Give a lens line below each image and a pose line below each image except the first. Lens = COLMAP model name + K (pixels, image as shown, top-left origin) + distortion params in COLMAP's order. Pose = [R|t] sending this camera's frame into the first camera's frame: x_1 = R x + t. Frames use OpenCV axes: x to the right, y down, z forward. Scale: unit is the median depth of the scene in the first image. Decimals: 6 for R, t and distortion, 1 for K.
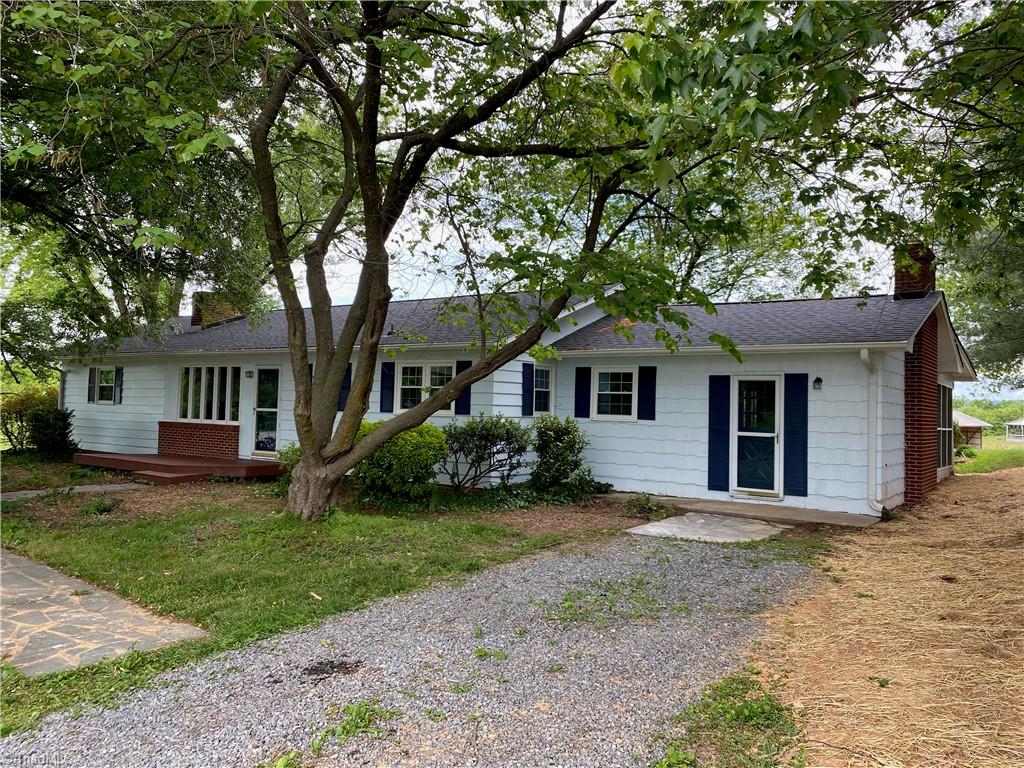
lens RADIAL K [[788.9, 0, 510.9], [0, 788.9, 380.7], [0, 0, 1]] dist [0.038538, -0.046946]
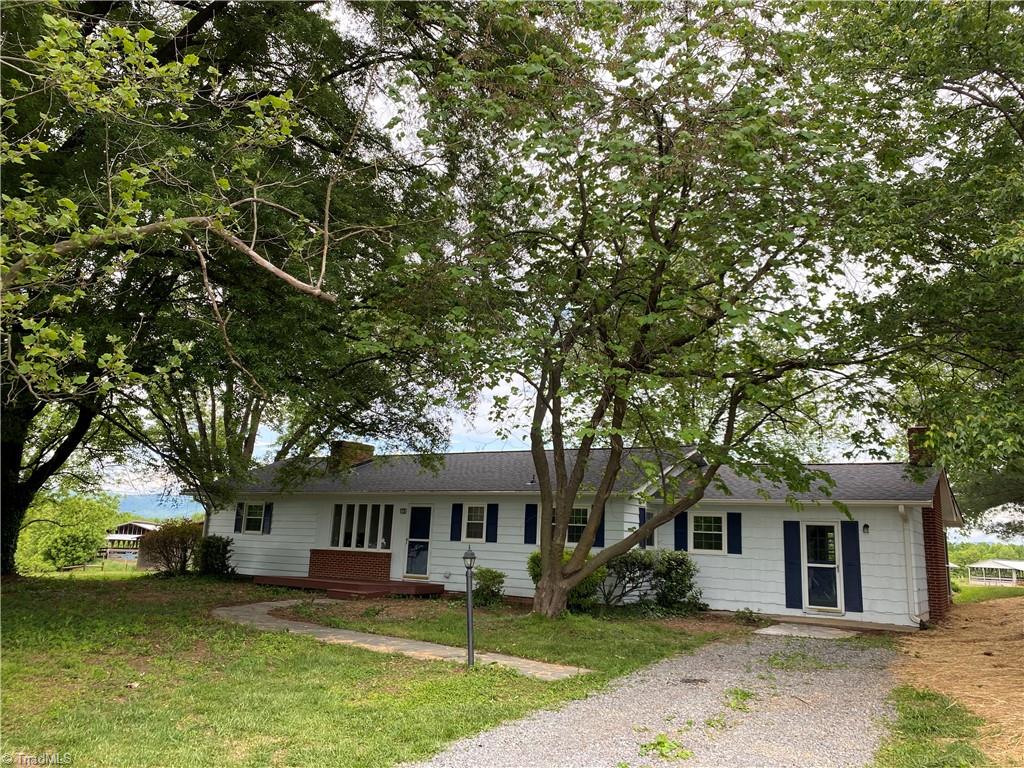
lens RADIAL K [[788.9, 0, 510.7], [0, 788.9, 384.1], [0, 0, 1]] dist [0.038538, -0.046946]
pose [[0.998675, 0.025161, 0.044891, -0.276200], [-0.017547, 0.986539, -0.162582, -0.008400], [-0.048378, 0.161578, 0.985673, -0.349837]]
